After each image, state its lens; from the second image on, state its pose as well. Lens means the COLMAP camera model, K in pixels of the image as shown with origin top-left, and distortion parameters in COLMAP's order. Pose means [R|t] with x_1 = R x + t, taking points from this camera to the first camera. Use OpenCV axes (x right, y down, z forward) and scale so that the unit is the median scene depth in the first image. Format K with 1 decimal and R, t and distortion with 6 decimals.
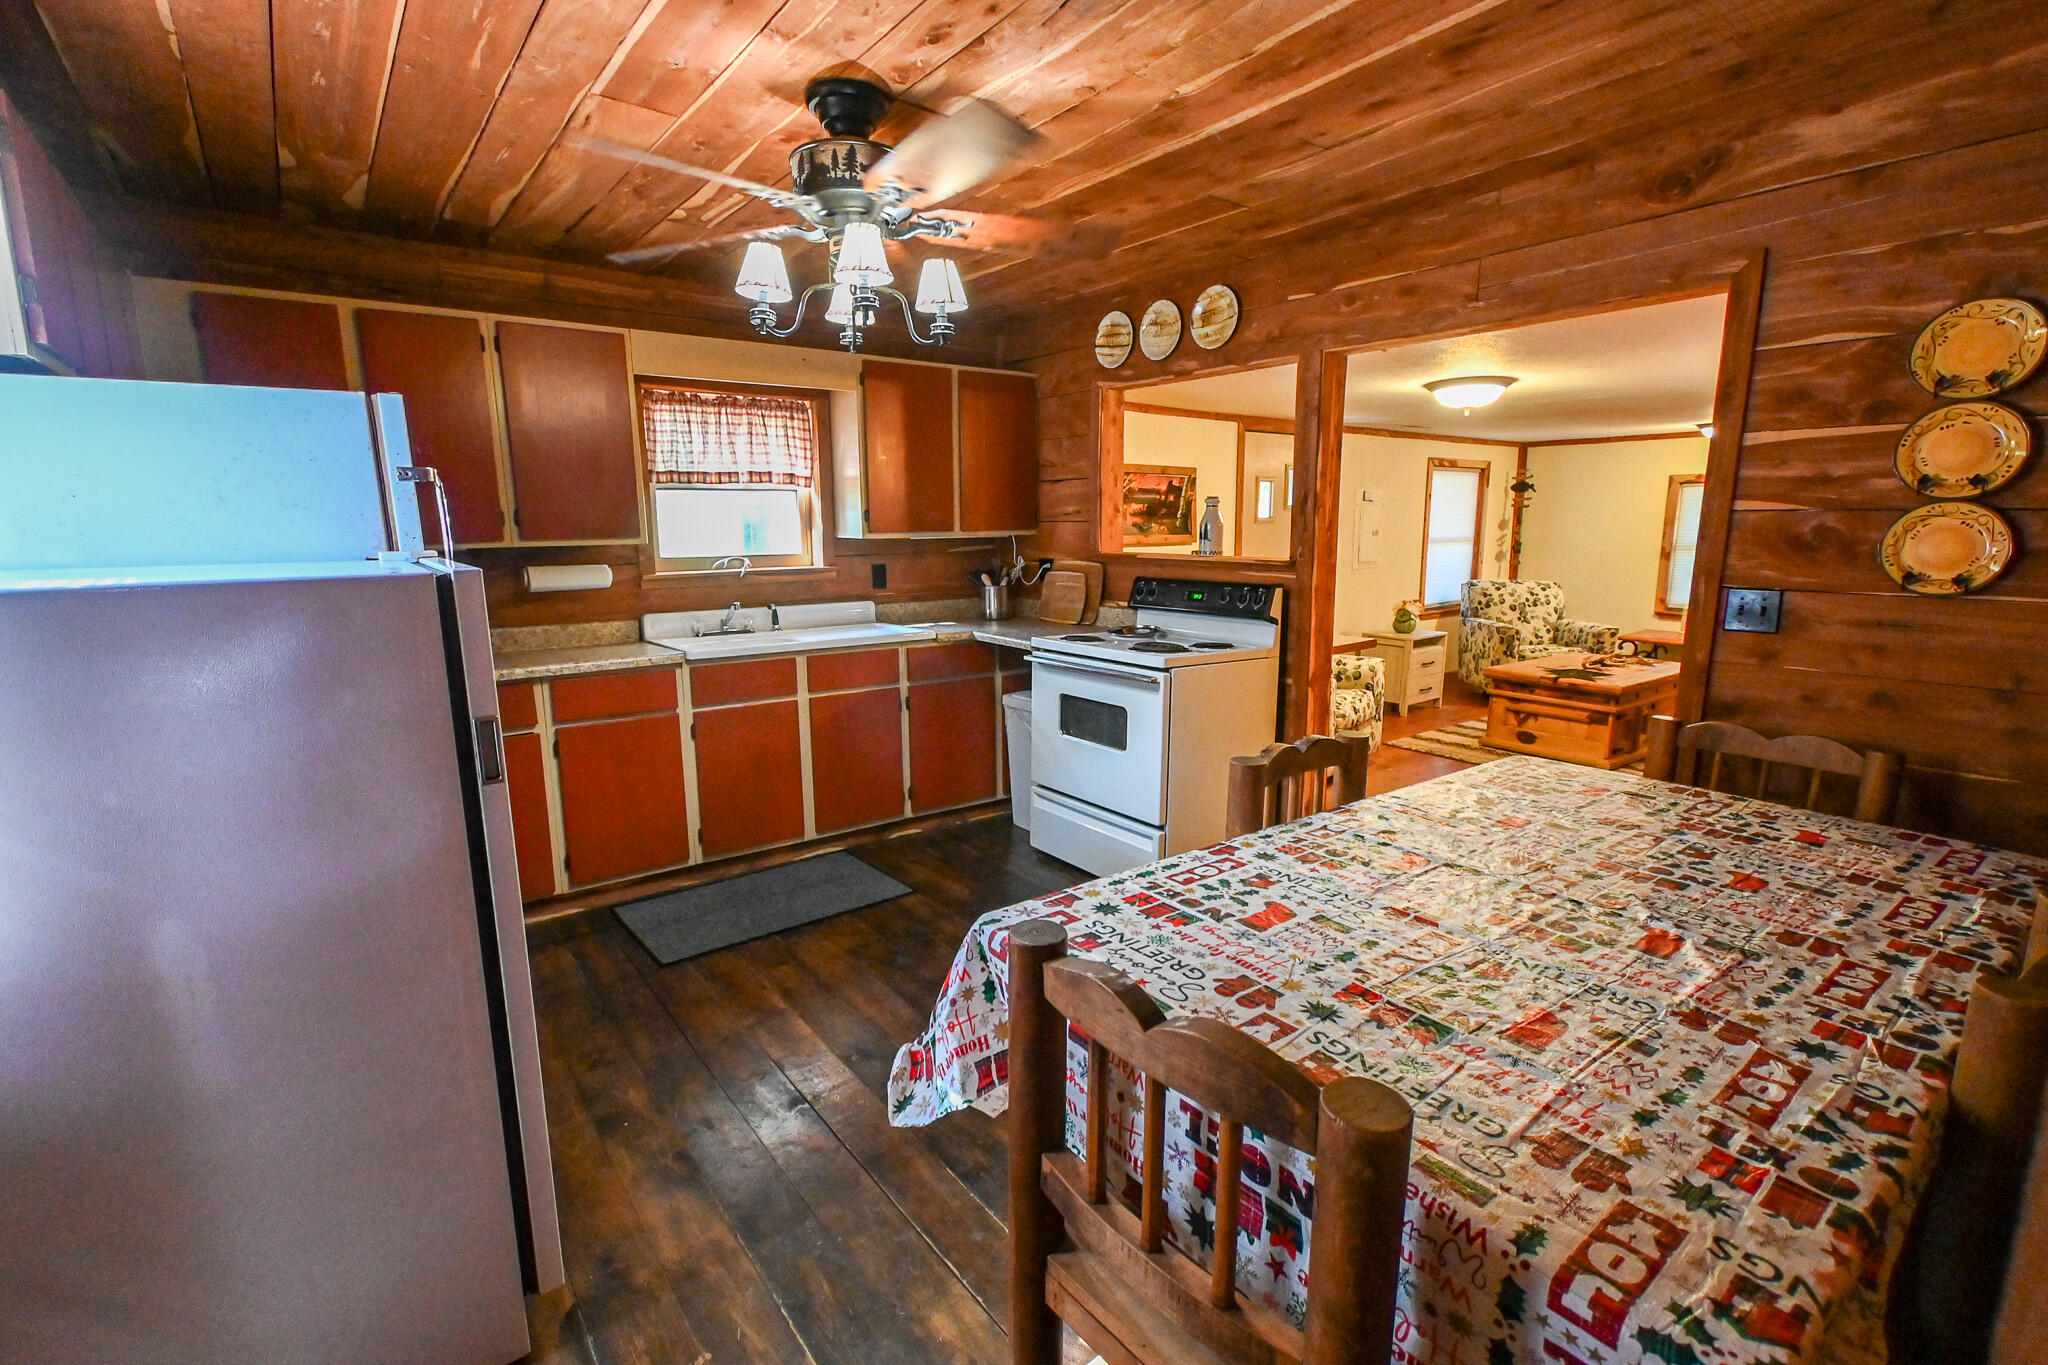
lens RADIAL K [[910.5, 0, 1033.1], [0, 910.5, 675.1], [0, 0, 1]] dist [0.008918, -0.003031]
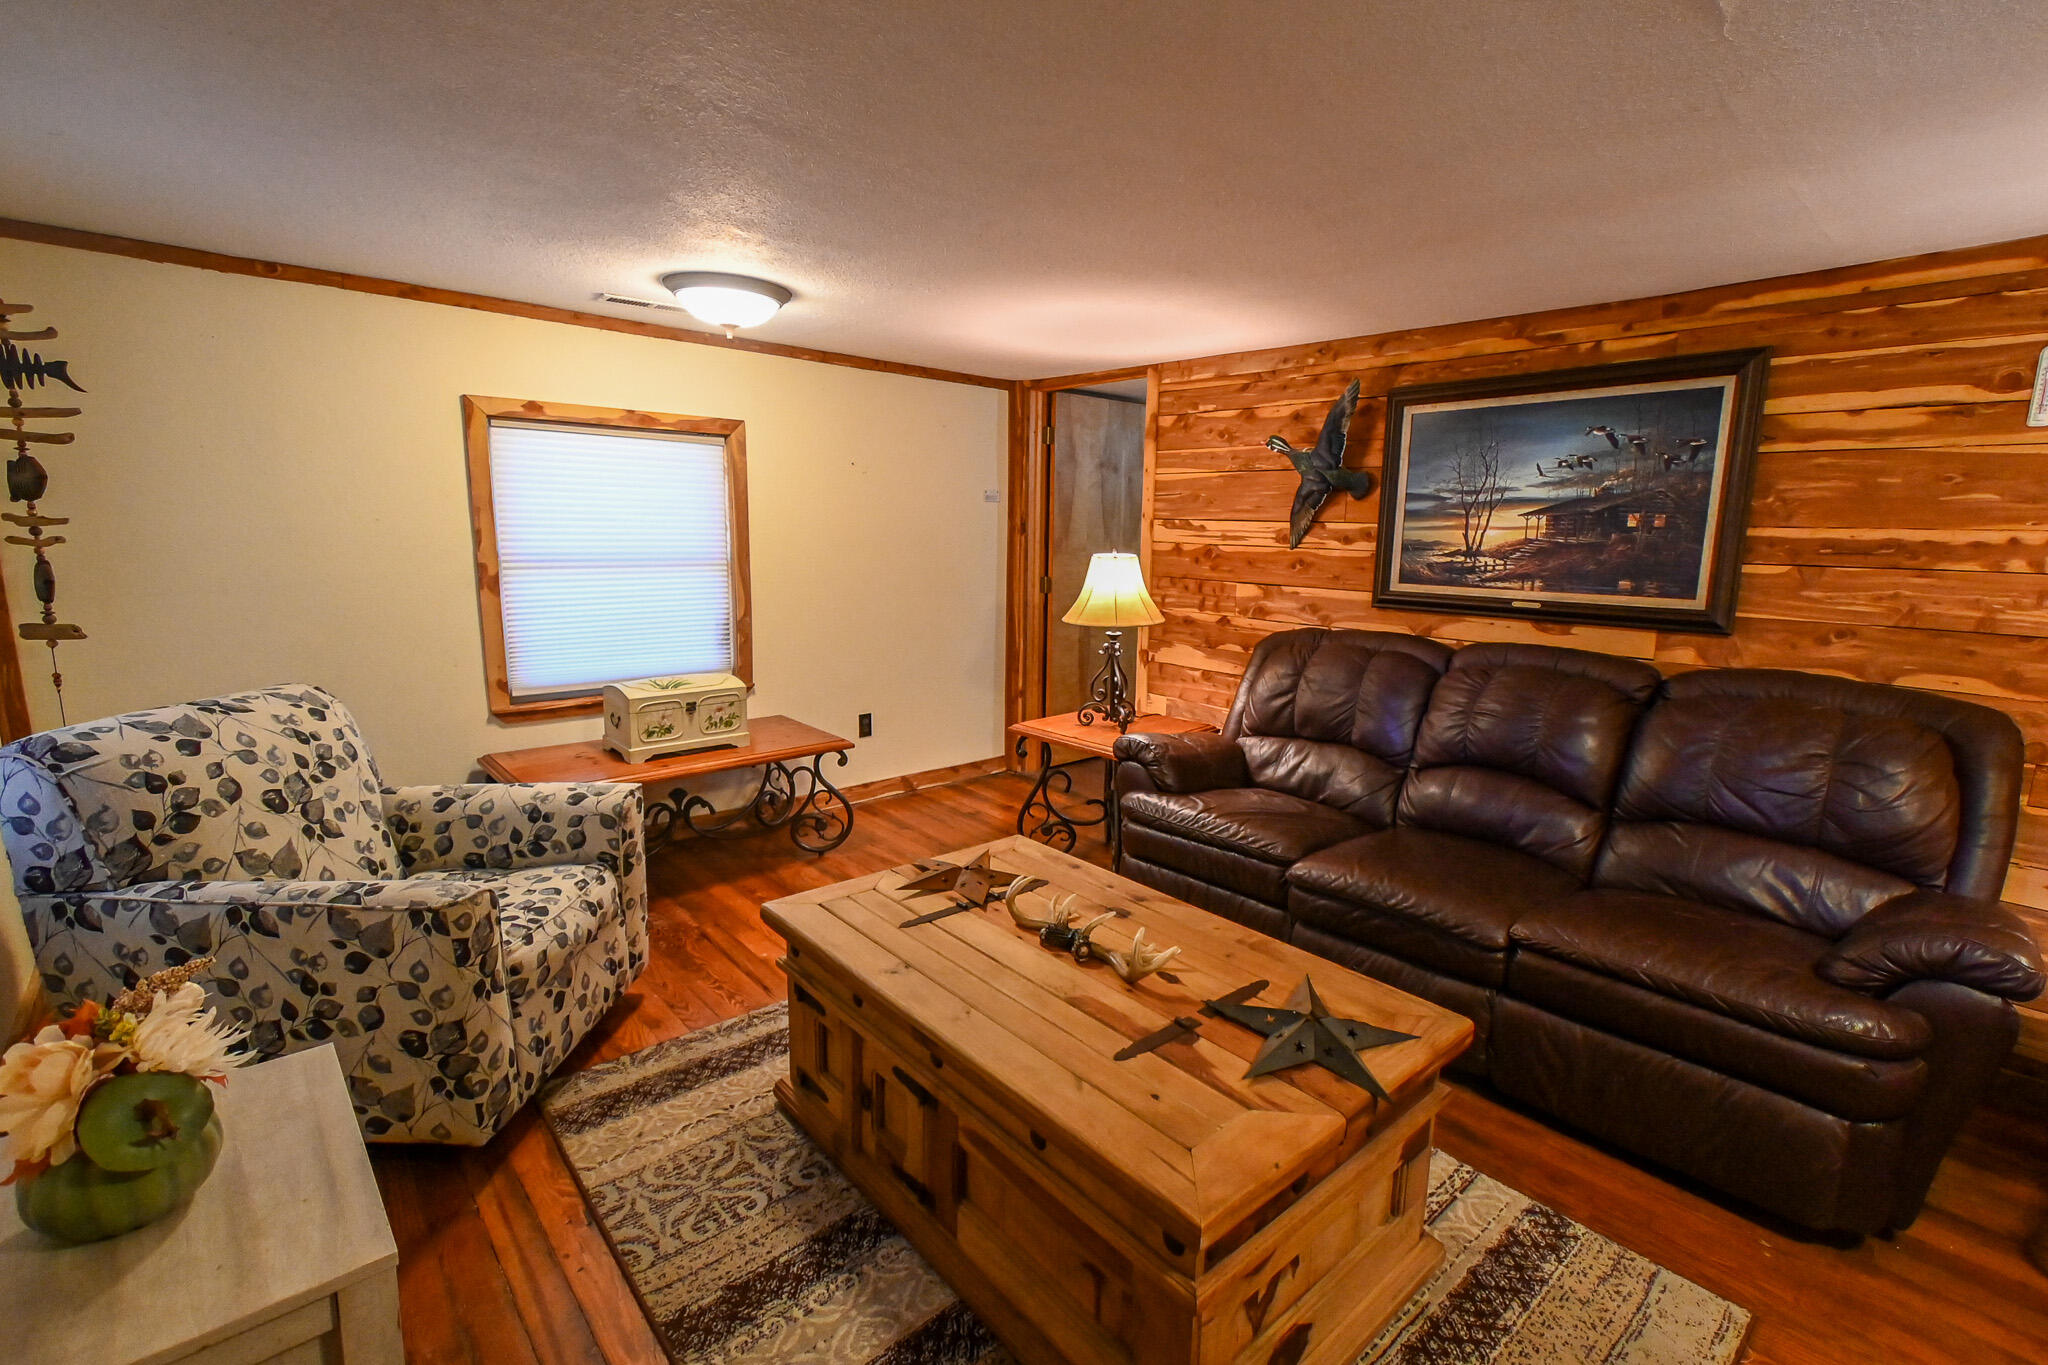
lens RADIAL K [[910.5, 0, 1033.6], [0, 910.5, 678.0], [0, 0, 1]] dist [0.008918, -0.003031]
pose [[-0.066297, -0.163923, 0.984243, 0.445865], [0.148049, 0.973879, 0.172169, -0.229461], [-0.986755, 0.157130, -0.040296, 1.431821]]
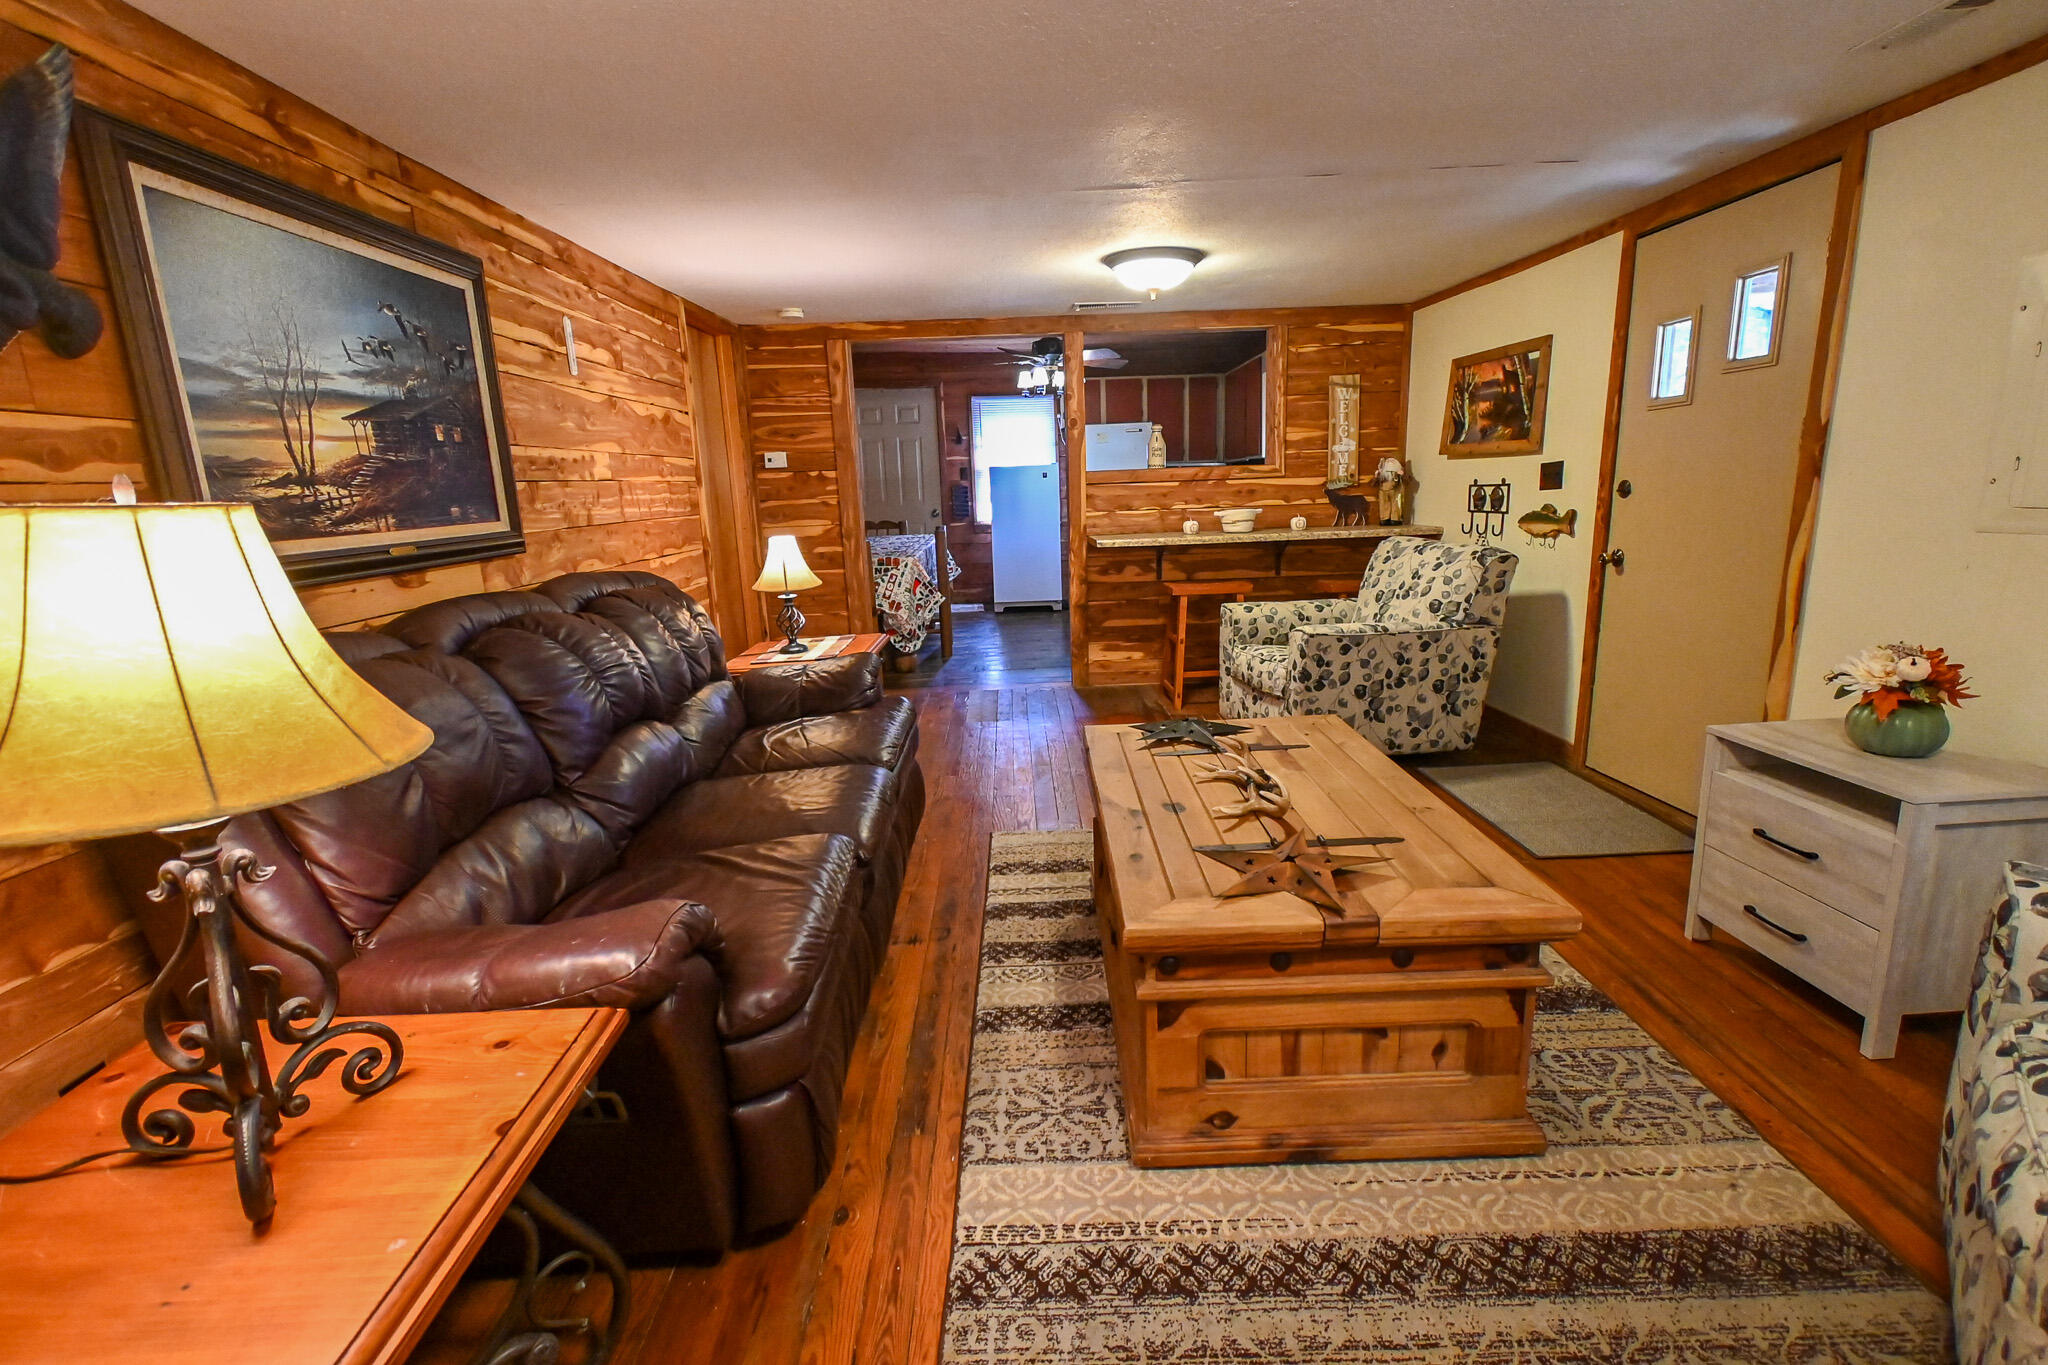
lens RADIAL K [[910.5, 0, 1029.3], [0, 910.5, 677.3], [0, 0, 1]] dist [0.008918, -0.003031]
pose [[-0.600225, 0.194210, -0.775895, 1.354371], [-0.096184, 0.945507, 0.311072, -0.228368], [0.794027, 0.261342, -0.548837, 1.583501]]
